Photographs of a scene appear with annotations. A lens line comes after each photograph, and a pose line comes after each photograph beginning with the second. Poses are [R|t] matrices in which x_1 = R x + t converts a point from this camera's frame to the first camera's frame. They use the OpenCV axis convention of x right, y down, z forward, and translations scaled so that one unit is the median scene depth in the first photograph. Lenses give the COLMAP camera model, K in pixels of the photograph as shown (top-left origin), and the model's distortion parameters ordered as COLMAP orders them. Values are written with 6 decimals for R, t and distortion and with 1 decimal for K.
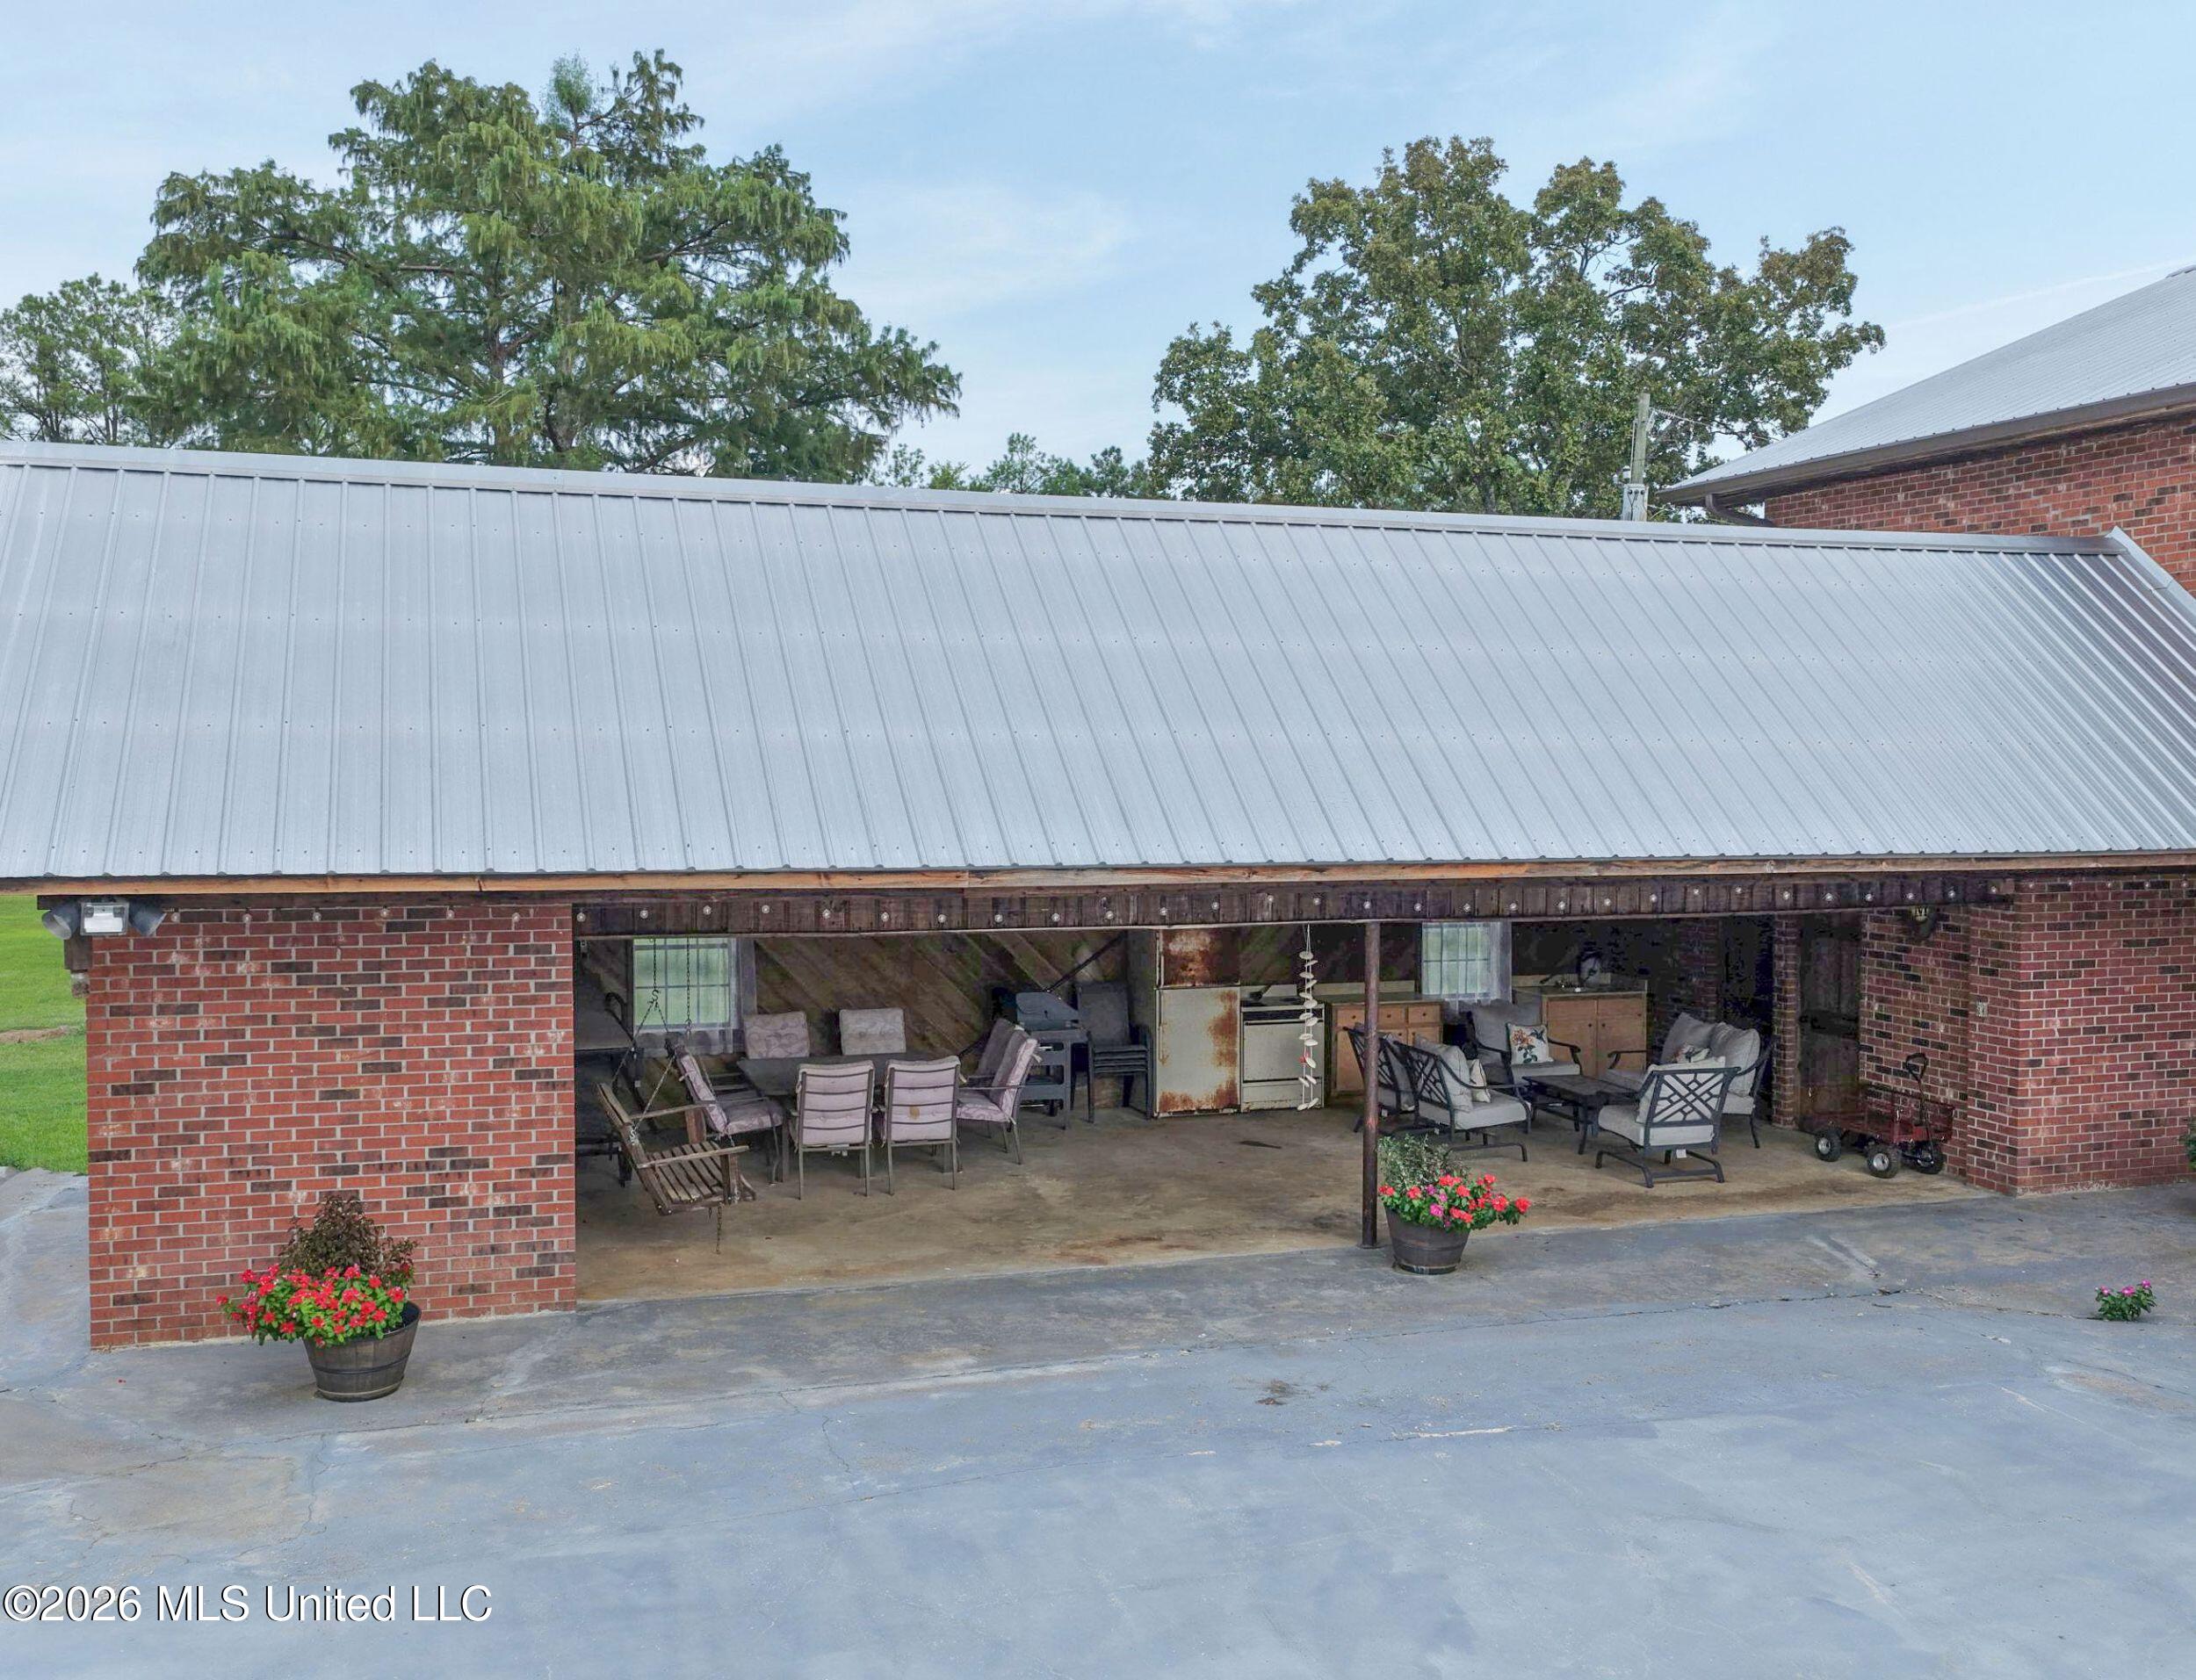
lens RADIAL K [[2093.7, 0, 1141.5], [0, 2093.7, 841.2], [0, 0, 1]] dist [-0.016431, 0.041574]
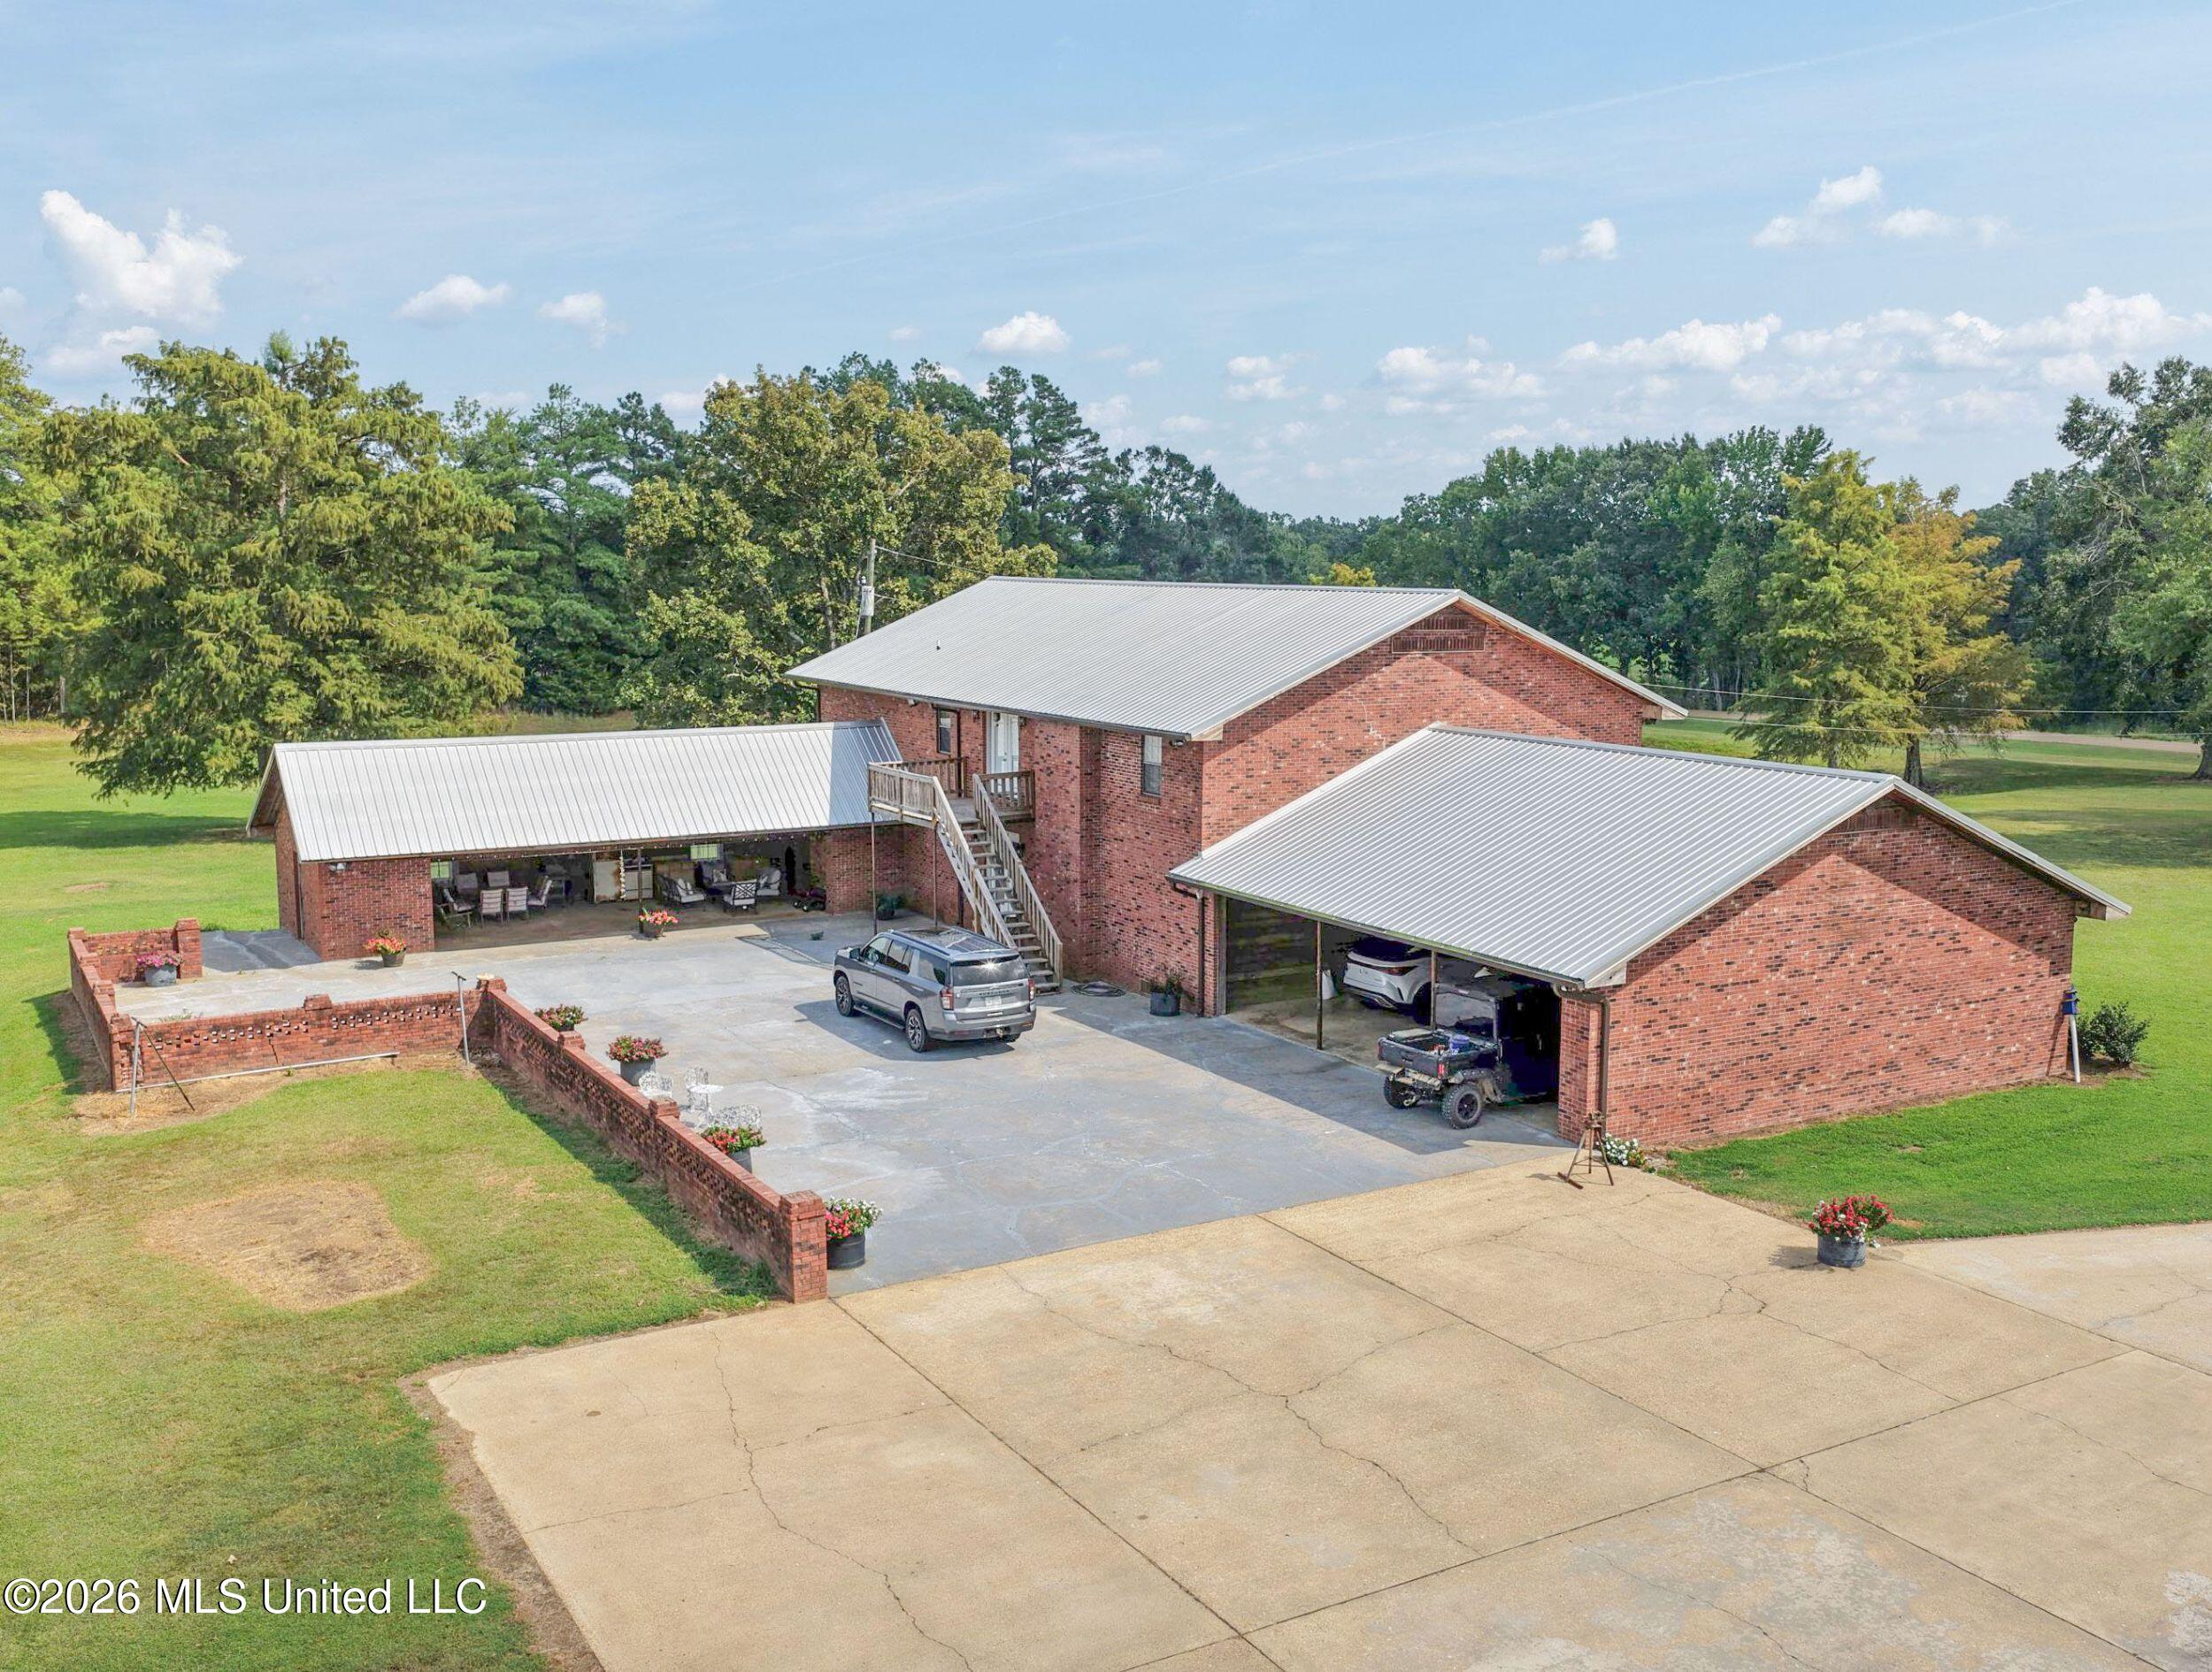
lens RADIAL K [[2081.6, 0, 1162.2], [0, 2081.6, 831.3], [0, 0, 1]] dist [-0.014097, 0.027481]
pose [[0.977492, -0.029773, 0.208862, 0.197165], [0.010609, 0.995676, 0.092282, -0.260322], [-0.210706, -0.087990, 0.973581, -2.265351]]
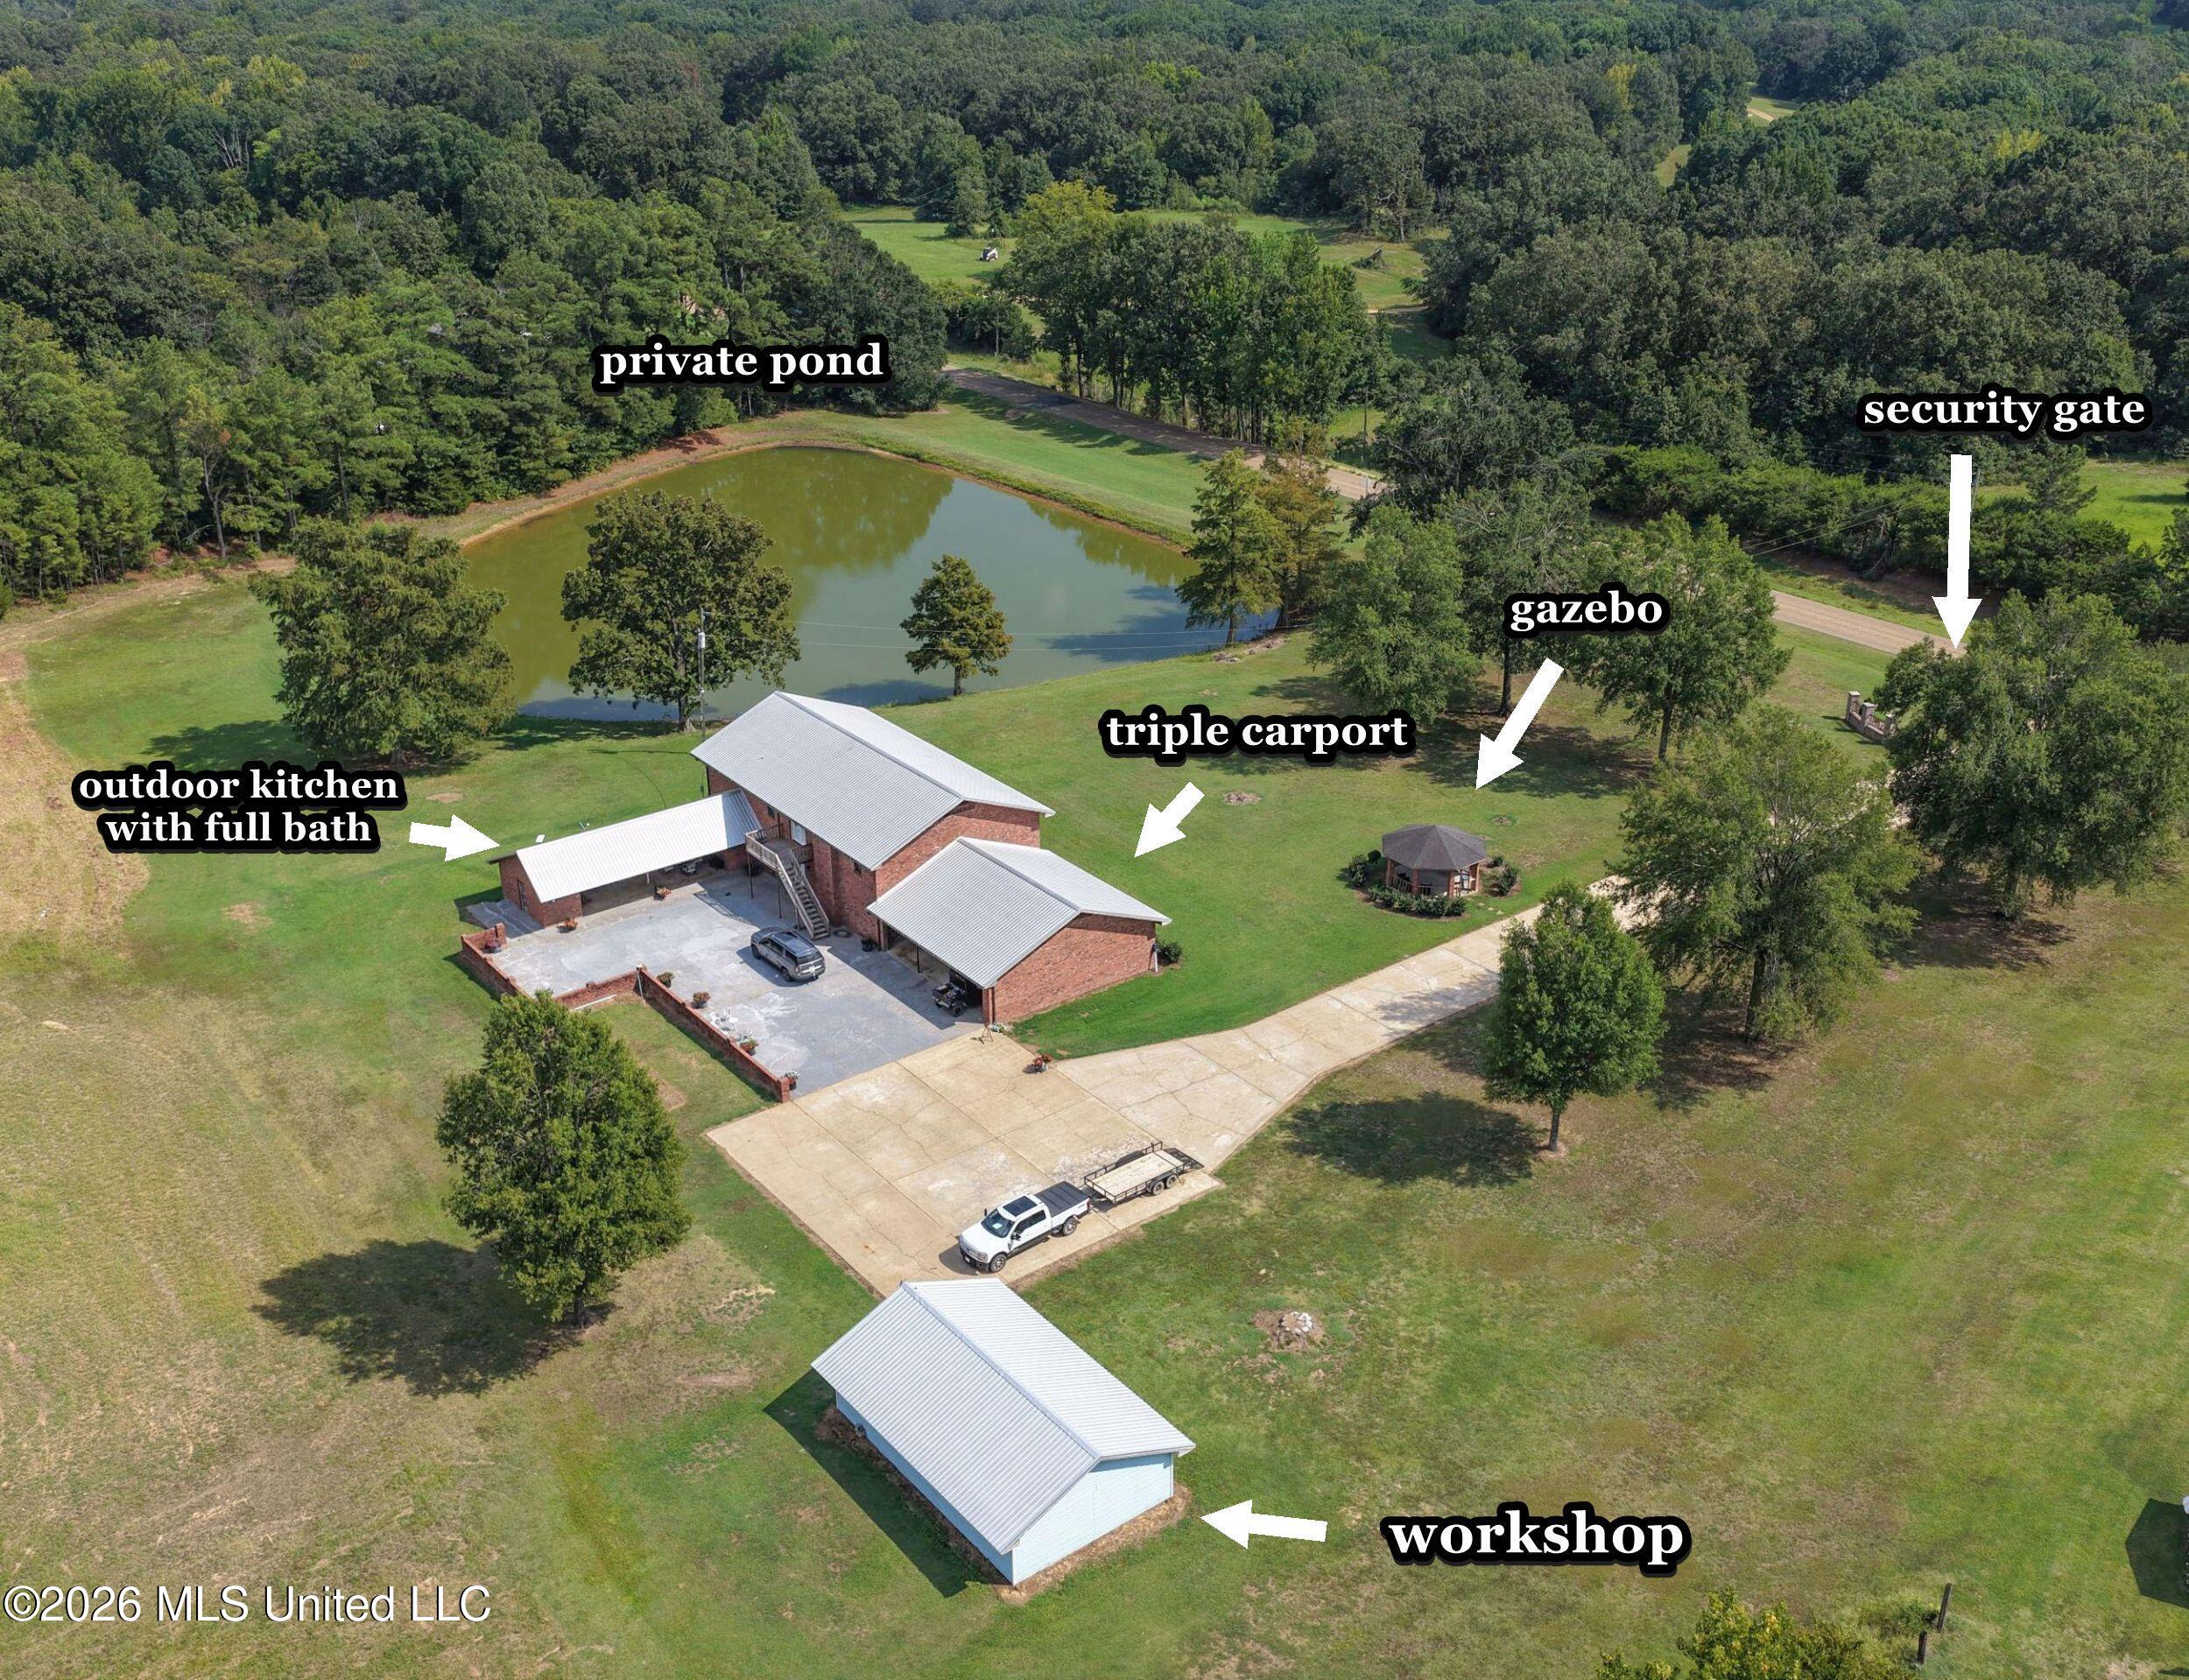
lens RADIAL K [[2087.1, 0, 1137.8], [0, 2087.1, 841.2], [0, 0, 1]] dist [-0.016431, 0.041574]
pose [[0.940475, -0.147610, 0.306135, -0.565502], [0.018816, 0.921992, 0.386753, -2.942888], [-0.339343, -0.357971, 0.869887, -6.350383]]
